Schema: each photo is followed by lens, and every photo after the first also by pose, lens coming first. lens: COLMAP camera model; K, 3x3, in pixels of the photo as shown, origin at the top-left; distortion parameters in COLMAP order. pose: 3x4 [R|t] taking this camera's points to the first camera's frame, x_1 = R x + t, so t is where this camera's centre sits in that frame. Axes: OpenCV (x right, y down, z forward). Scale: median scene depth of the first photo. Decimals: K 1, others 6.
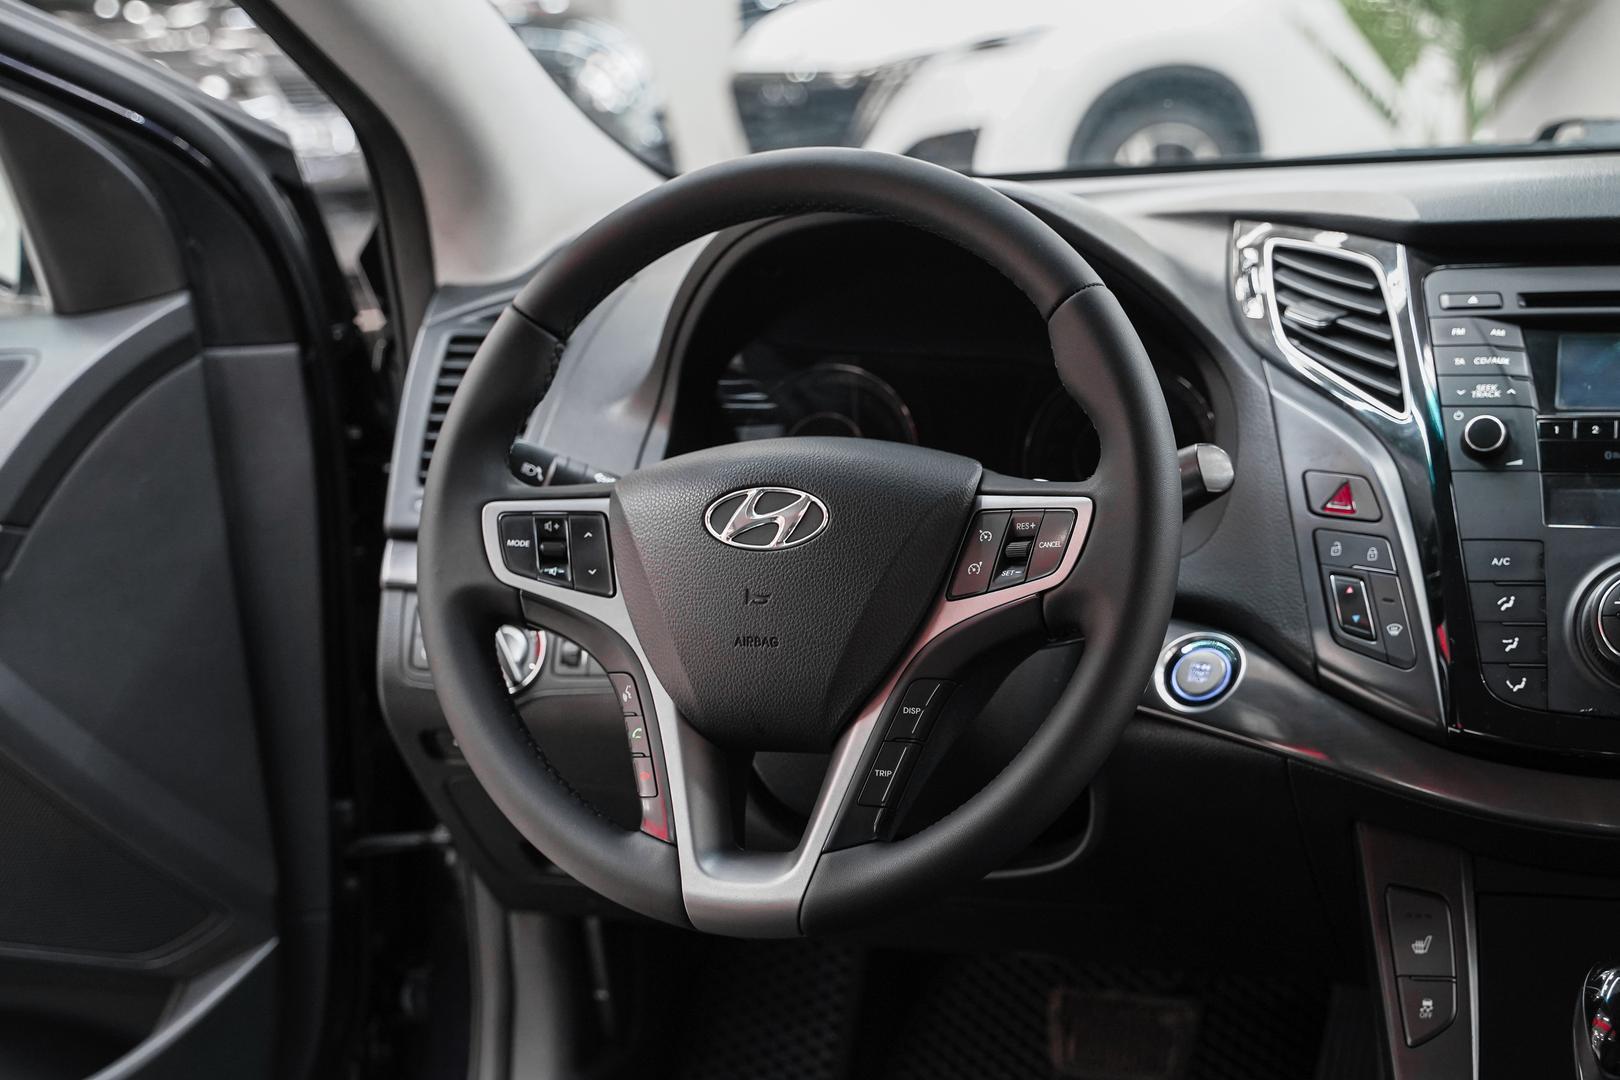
lens RADIAL K [[2461.2, 0, 810.0], [0, 2461.2, 540.0], [0, 0, 1]] dist [0.004235, -0.049837]
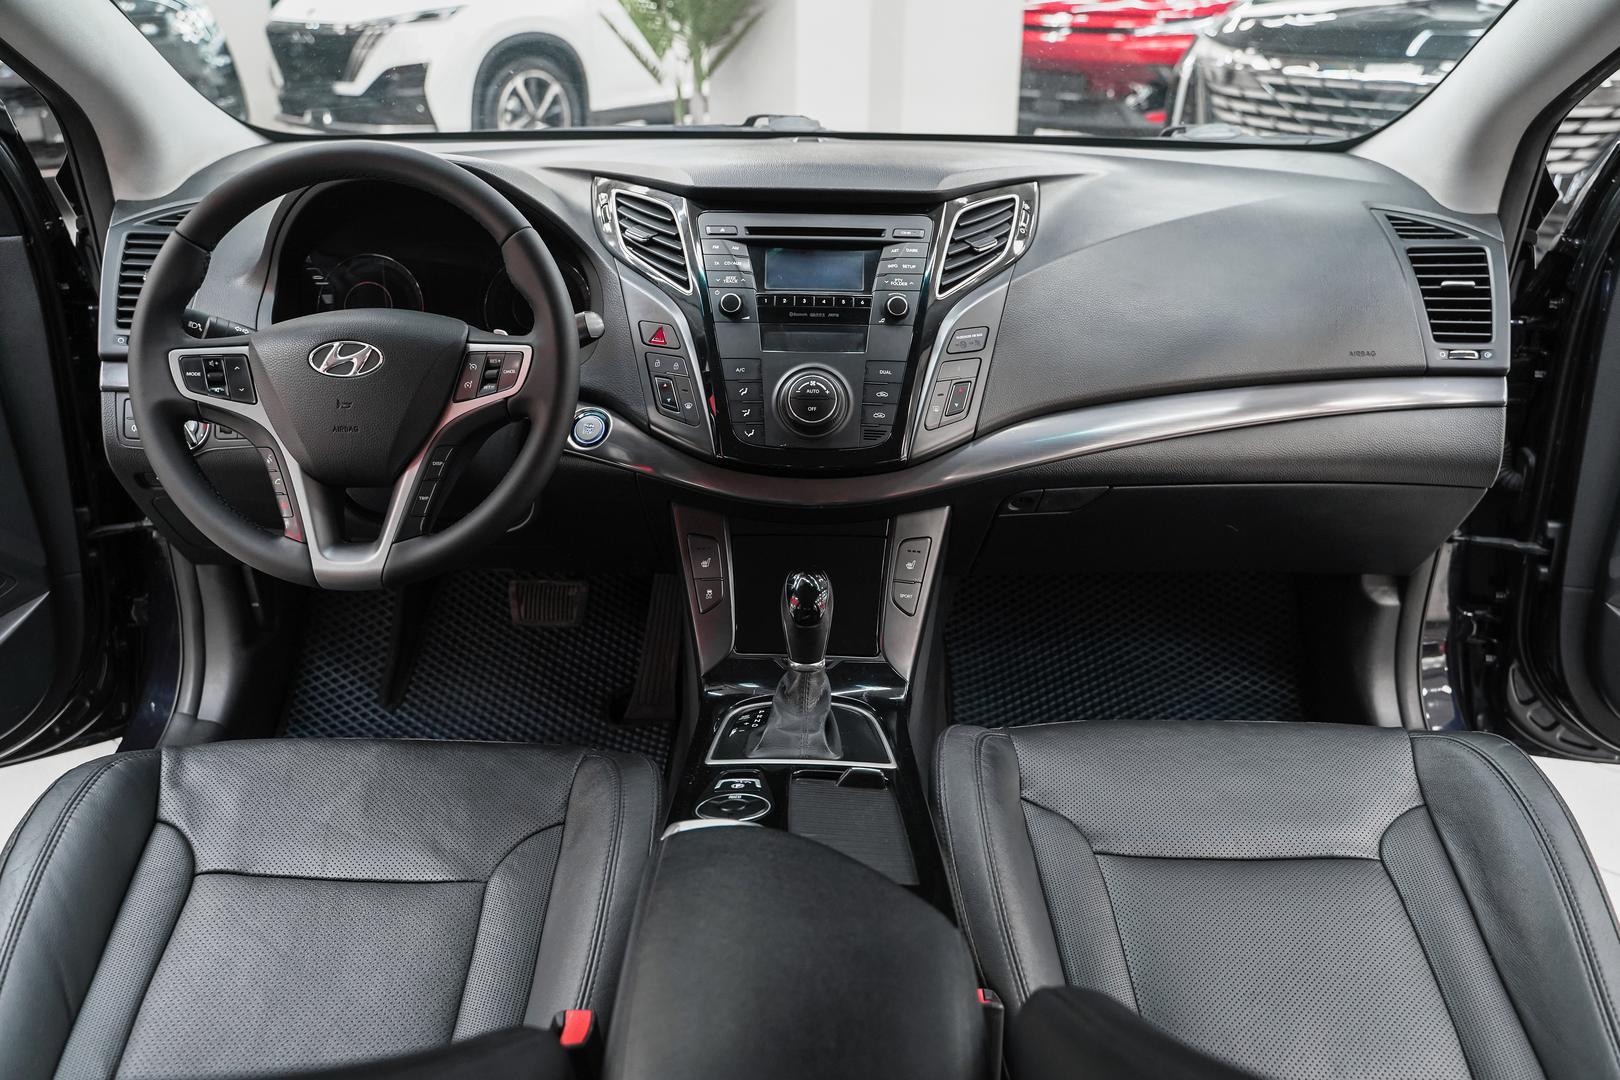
lens RADIAL K [[1300.7, 0, 810.0], [0, 1300.7, 540.0], [0, 0, 1]] dist [-0.009641, -0.005484]
pose [[0.940597, -0.071105, 0.331995, -0.021828], [0.008466, 0.982432, 0.186428, -0.049237], [-0.339418, -0.172544, 0.924675, -0.006596]]
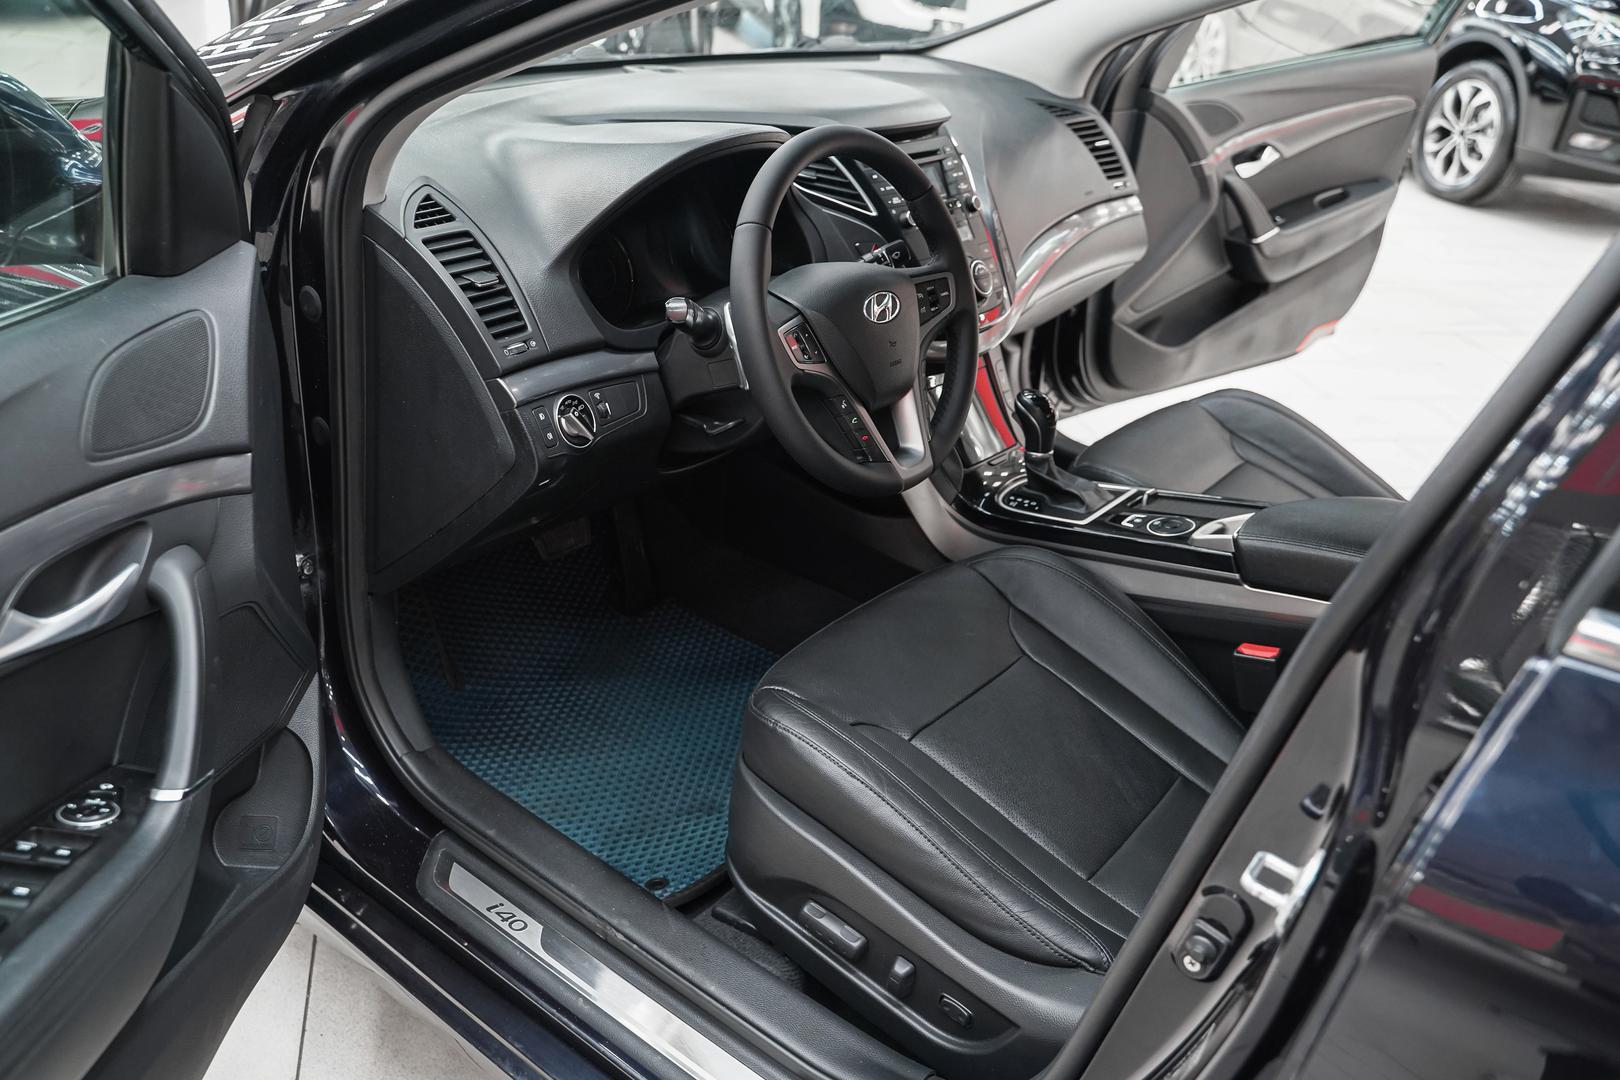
lens RADIAL K [[1311.9, 0, 810.0], [0, 1311.9, 540.0], [0, 0, 1]] dist [-0.011986, 0.005019]
pose [[0.304078, -0.366263, 0.879425, -1.077748], [0.084459, 0.929868, 0.358068, -0.227423], [-0.948896, -0.034605, 0.313687, 0.643404]]
